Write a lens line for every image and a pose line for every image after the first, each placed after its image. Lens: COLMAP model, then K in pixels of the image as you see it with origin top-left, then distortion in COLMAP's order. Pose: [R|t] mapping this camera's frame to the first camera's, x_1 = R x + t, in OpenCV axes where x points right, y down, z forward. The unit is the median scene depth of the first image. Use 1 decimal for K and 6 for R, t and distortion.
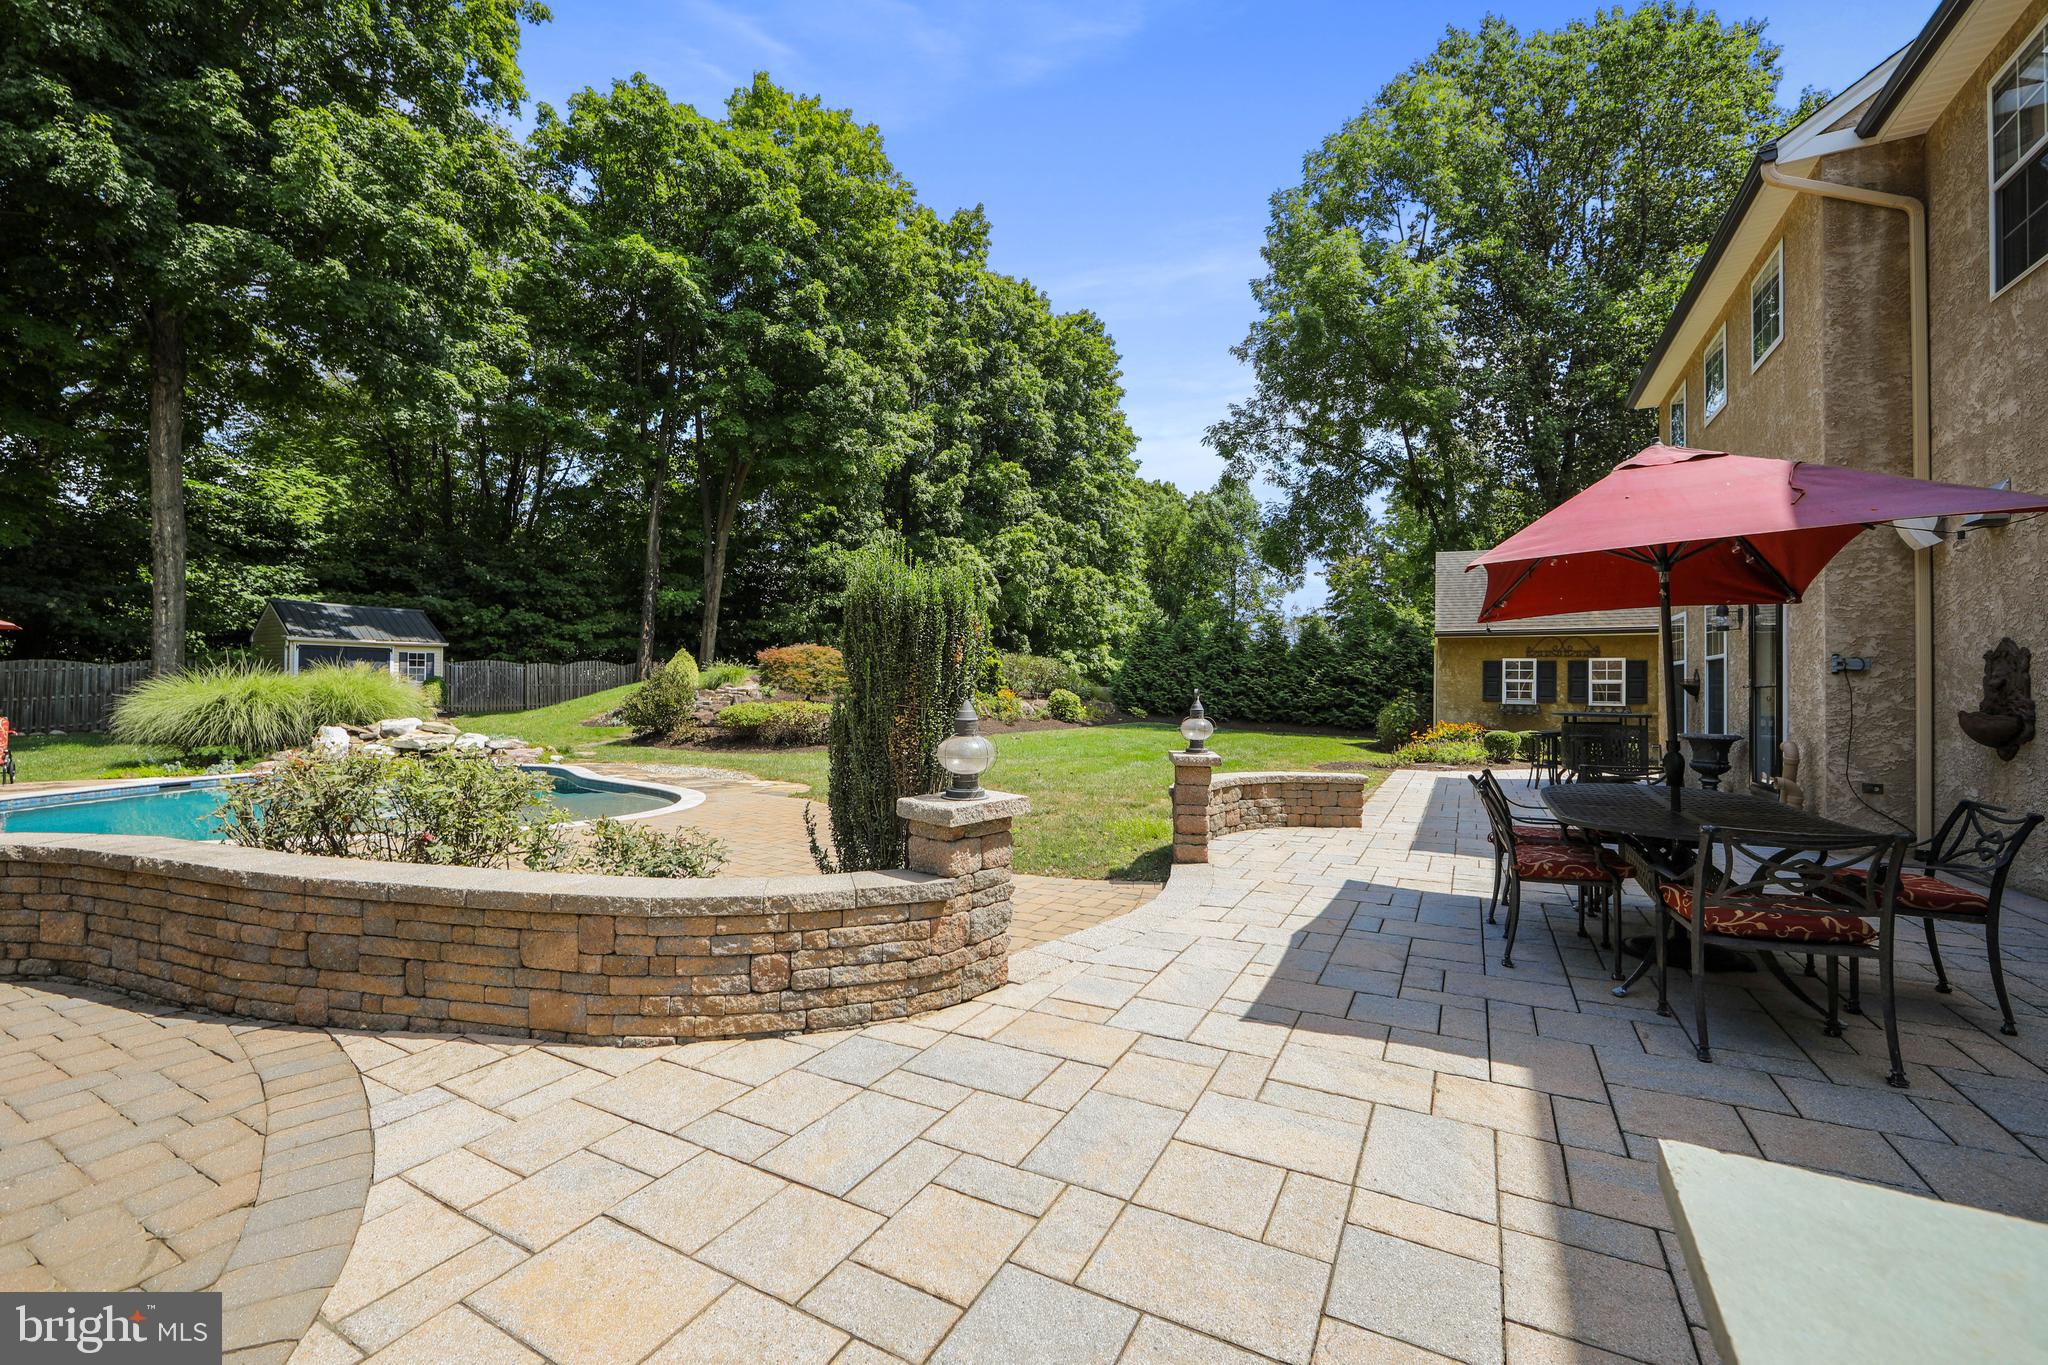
lens RADIAL K [[848.9, 0, 1024.7], [0, 848.9, 689.7], [0, 0, 1]] dist [-0.009435, 0.001533]
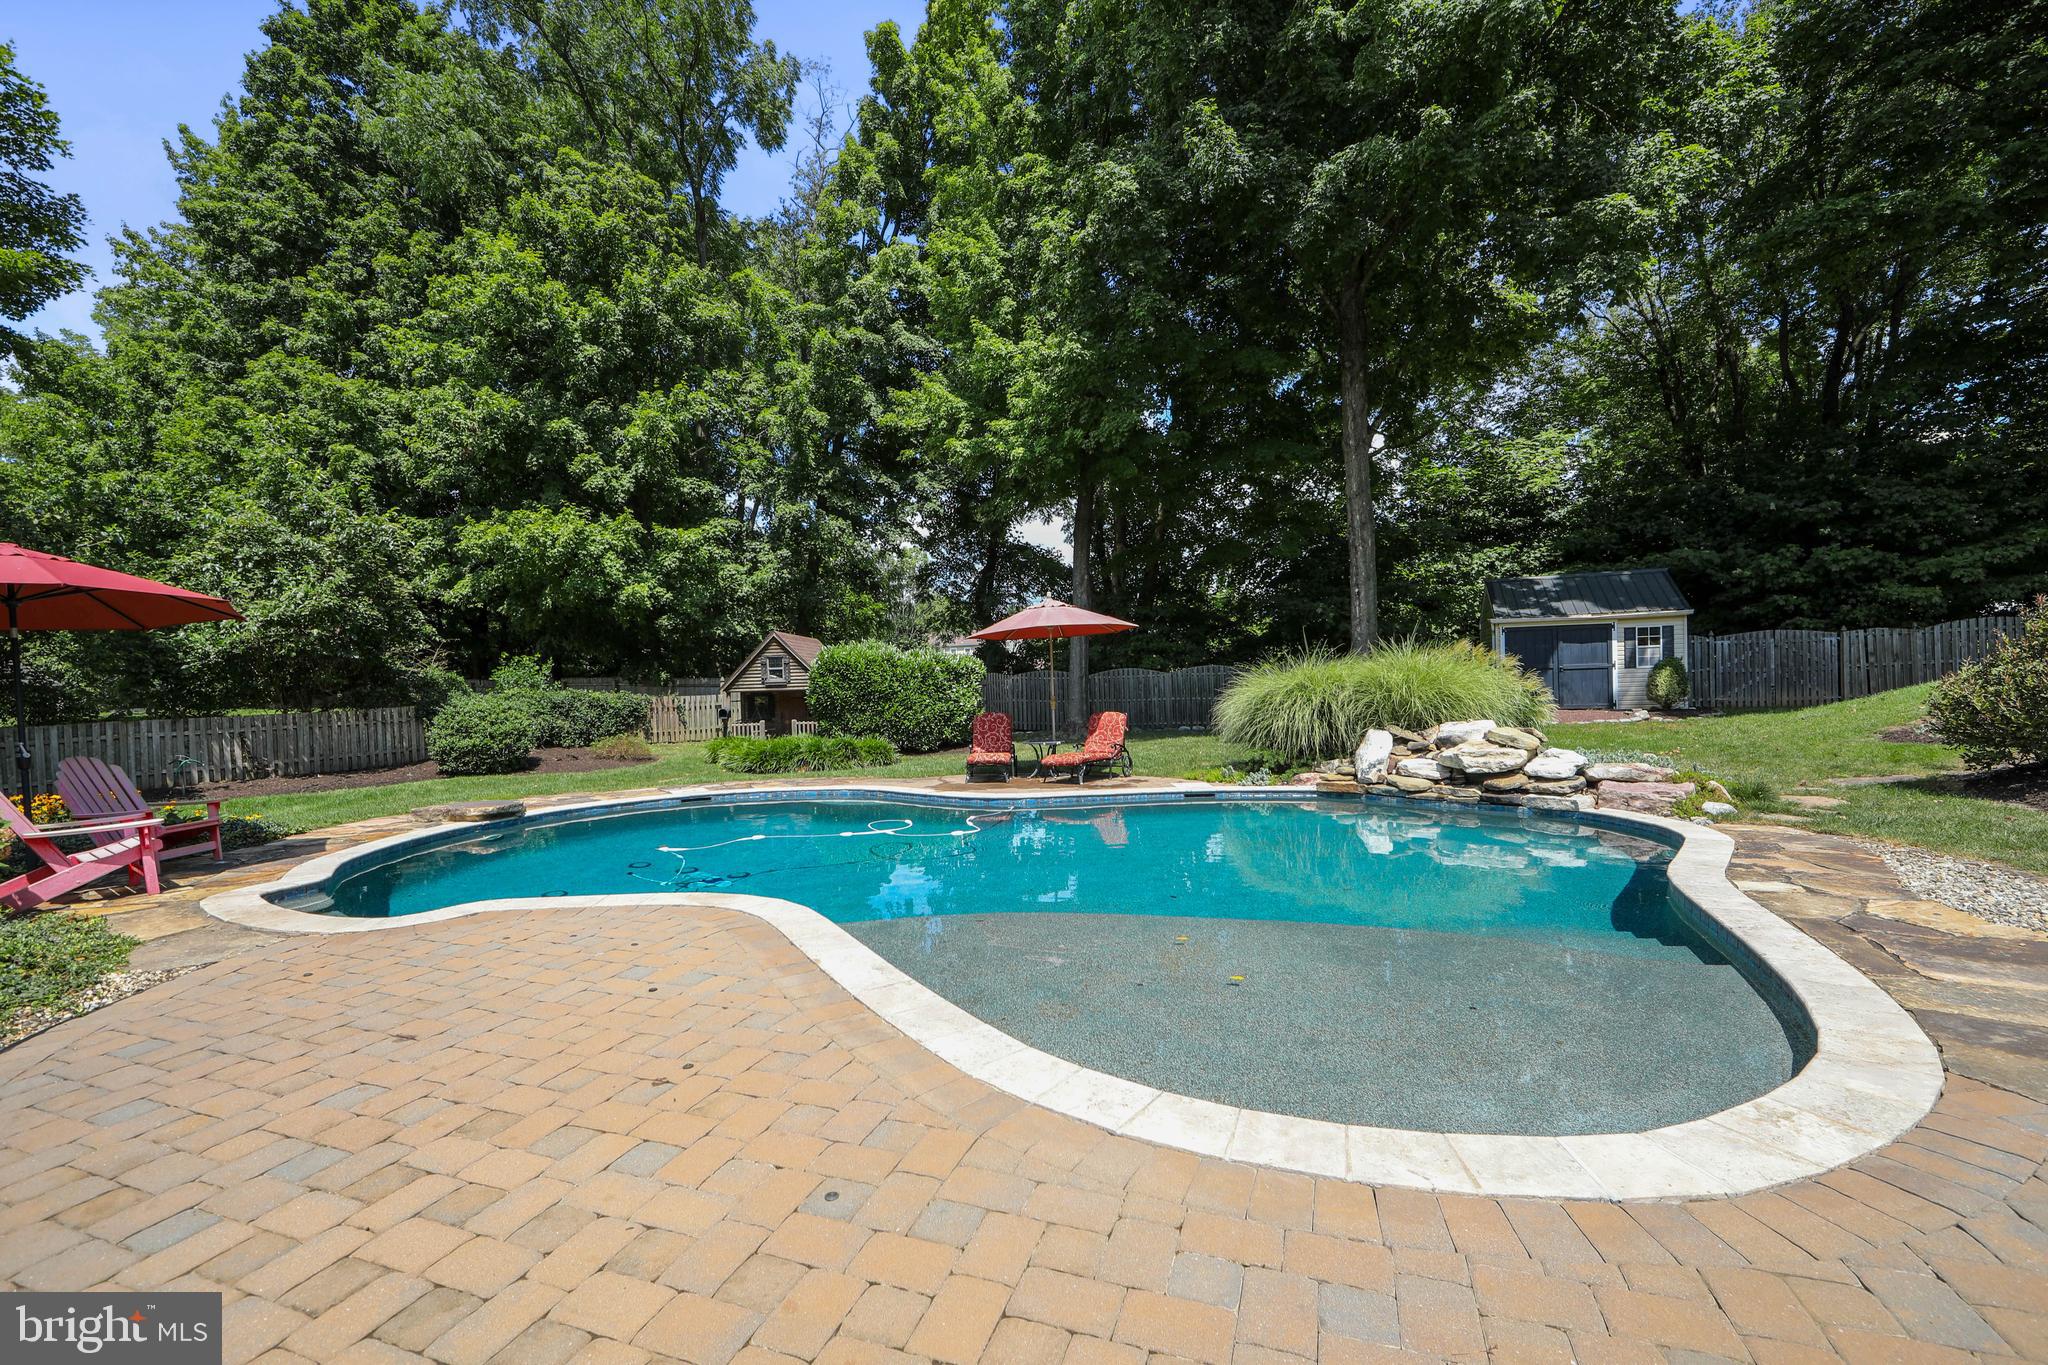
lens RADIAL K [[848.9, 0, 1030.1], [0, 848.9, 695.5], [0, 0, 1]] dist [-0.009435, 0.001533]
pose [[0.176684, -0.008265, -0.984233, -0.083605], [0.022566, 0.999736, -0.004344, 0.005431], [0.984009, -0.021442, 0.176824, 0.293260]]
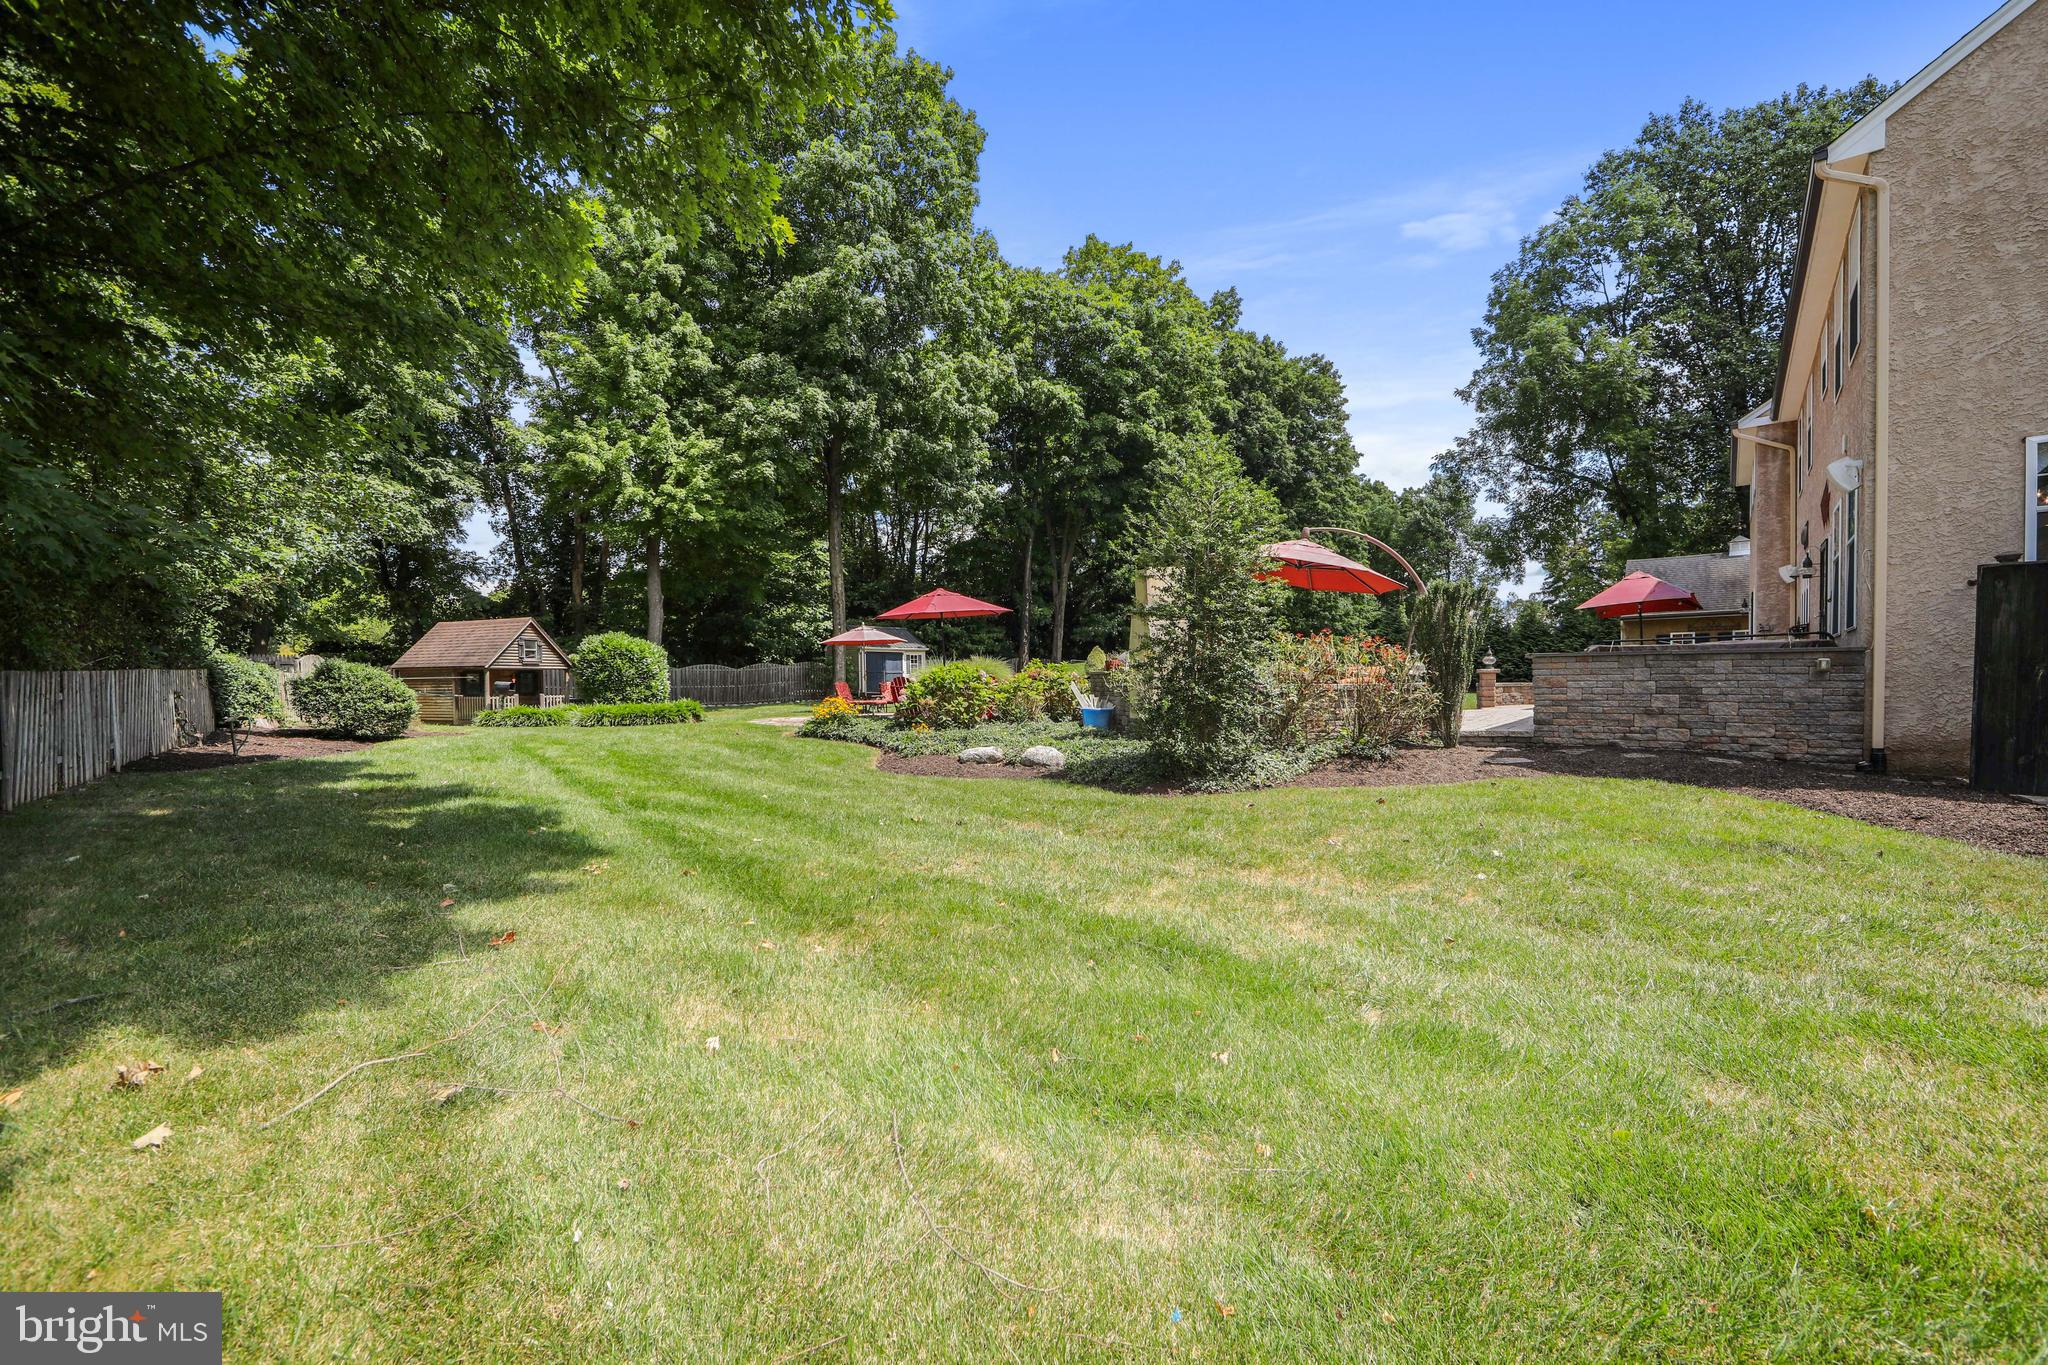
lens RADIAL K [[848.9, 0, 1011.1], [0, 848.9, 714.2], [0, 0, 1]] dist [-0.009435, 0.001533]
pose [[0.975563, -0.016710, -0.219082, -0.158591], [0.023396, 0.999335, 0.027957, 0.024283], [0.218469, -0.032399, 0.975306, -0.449782]]
